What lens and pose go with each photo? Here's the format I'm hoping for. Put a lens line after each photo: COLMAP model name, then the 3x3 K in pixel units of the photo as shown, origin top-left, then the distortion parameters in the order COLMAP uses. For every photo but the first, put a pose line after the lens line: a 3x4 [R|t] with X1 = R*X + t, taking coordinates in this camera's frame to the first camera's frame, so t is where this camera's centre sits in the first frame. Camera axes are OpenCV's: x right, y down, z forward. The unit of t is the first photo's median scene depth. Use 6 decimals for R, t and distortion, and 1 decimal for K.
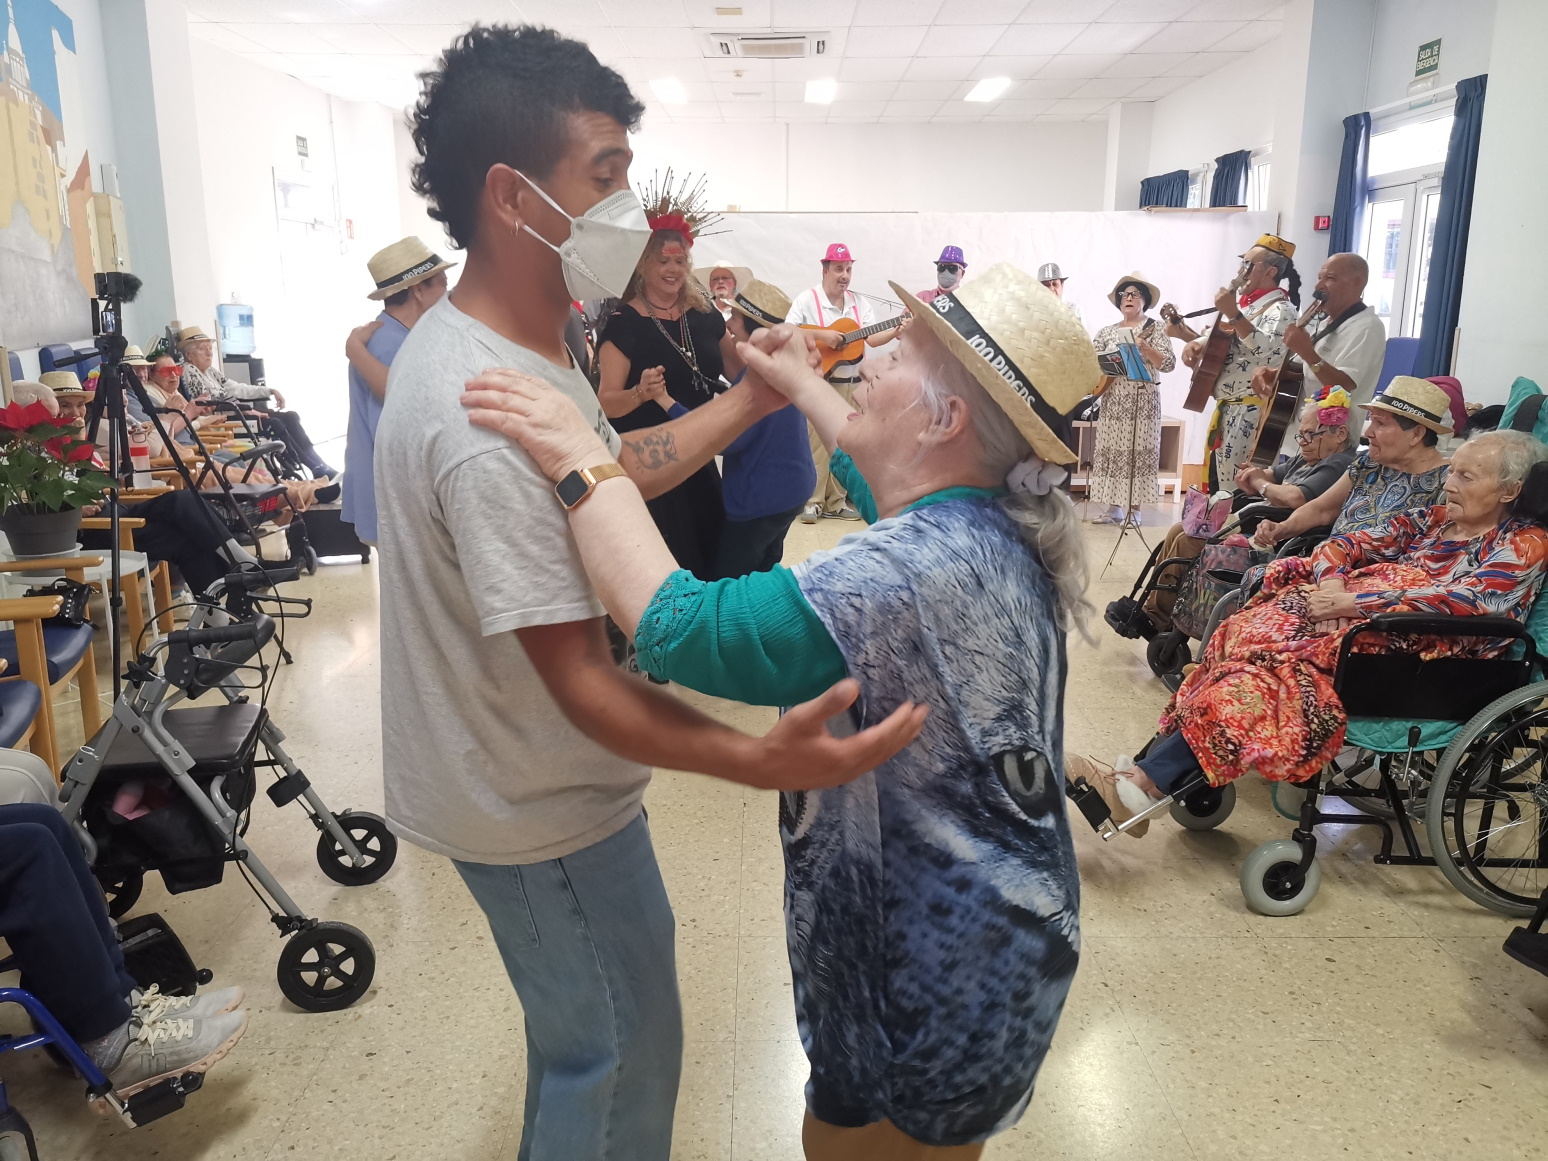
lens RADIAL K [[1212.3, 0, 766.1], [0, 1212.3, 574.2], [0, 0, 1]] dist [0.004627, -0.012177]
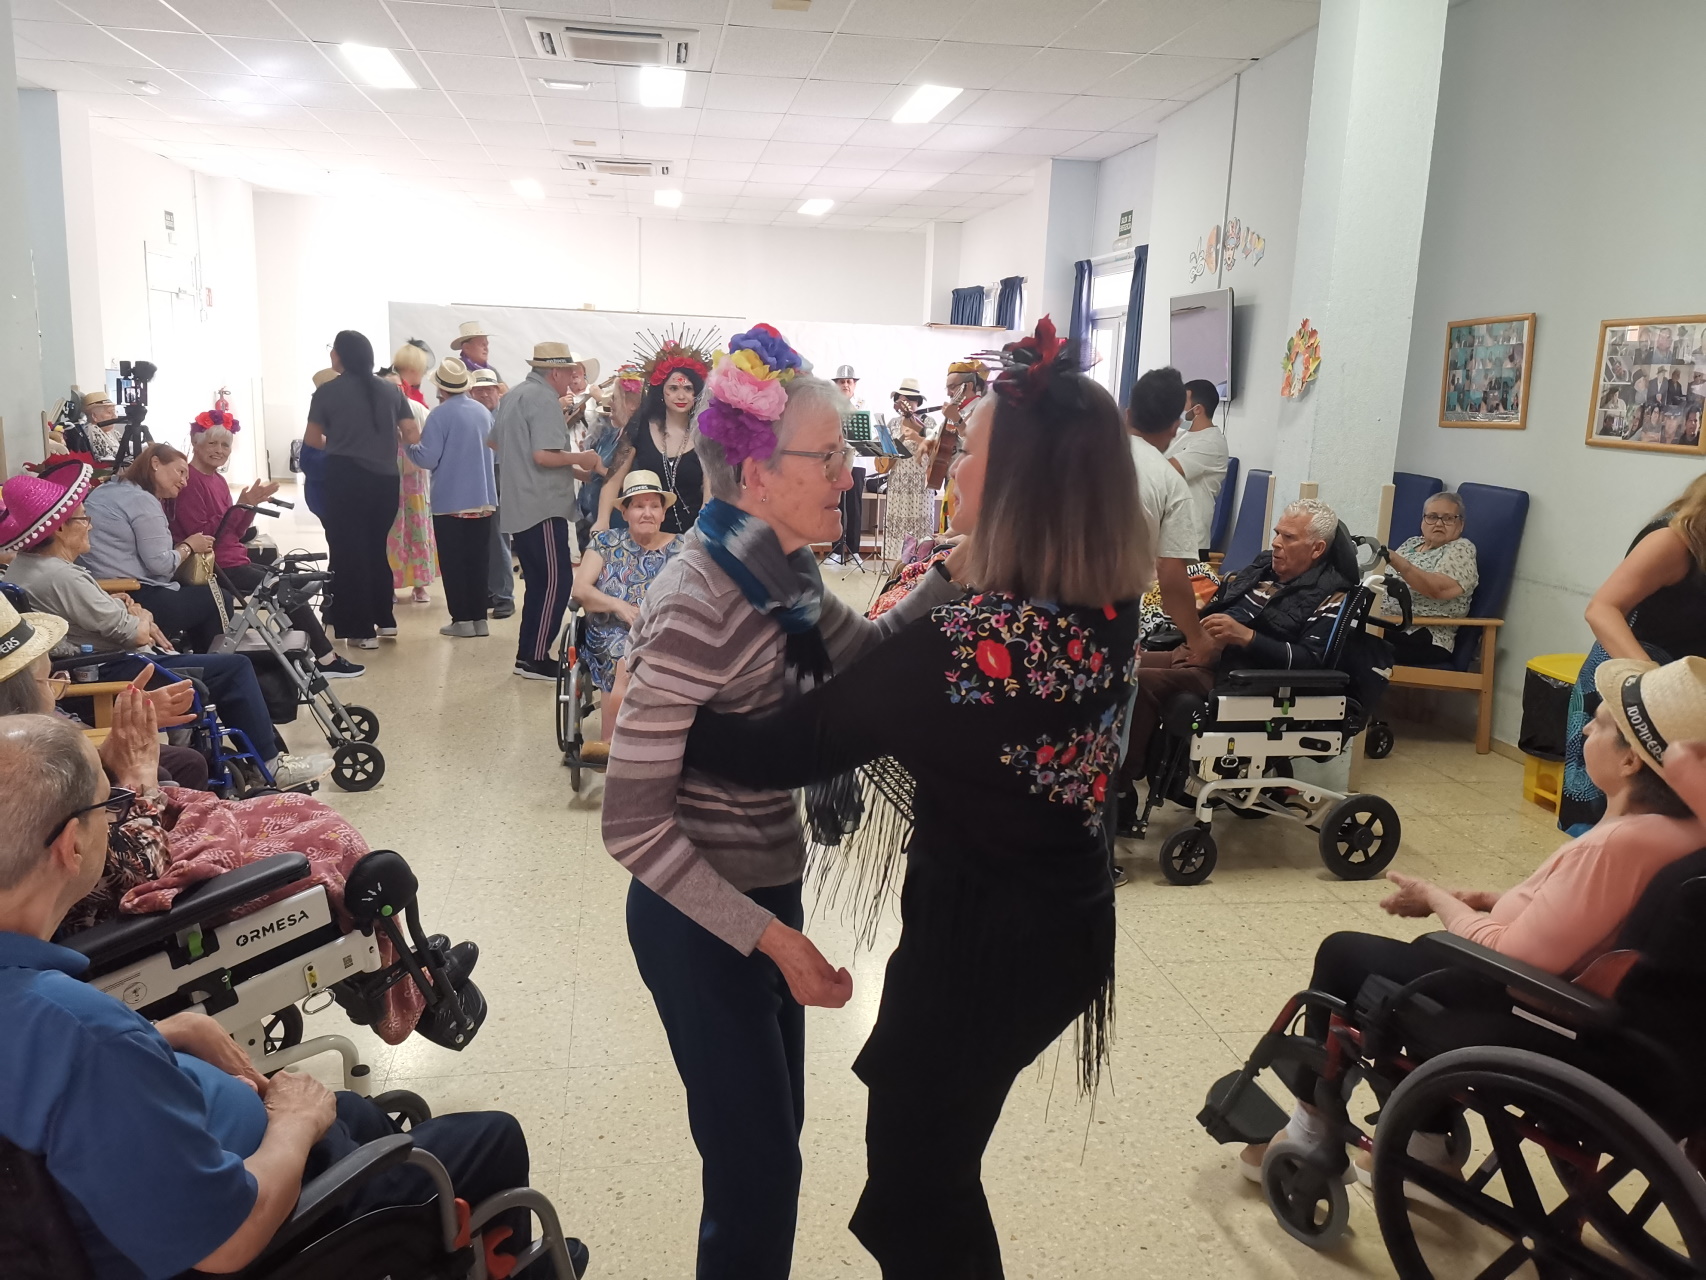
lens RADIAL K [[1336.0, 0, 852.6], [0, 1336.0, 654.8], [0, 0, 1]] dist [0.004627, -0.012177]
pose [[0.985442, 0.003184, 0.169985, 0.006918], [-0.000476, 0.999872, -0.015970, 0.060025], [-0.170014, 0.015657, 0.985317, -0.339637]]
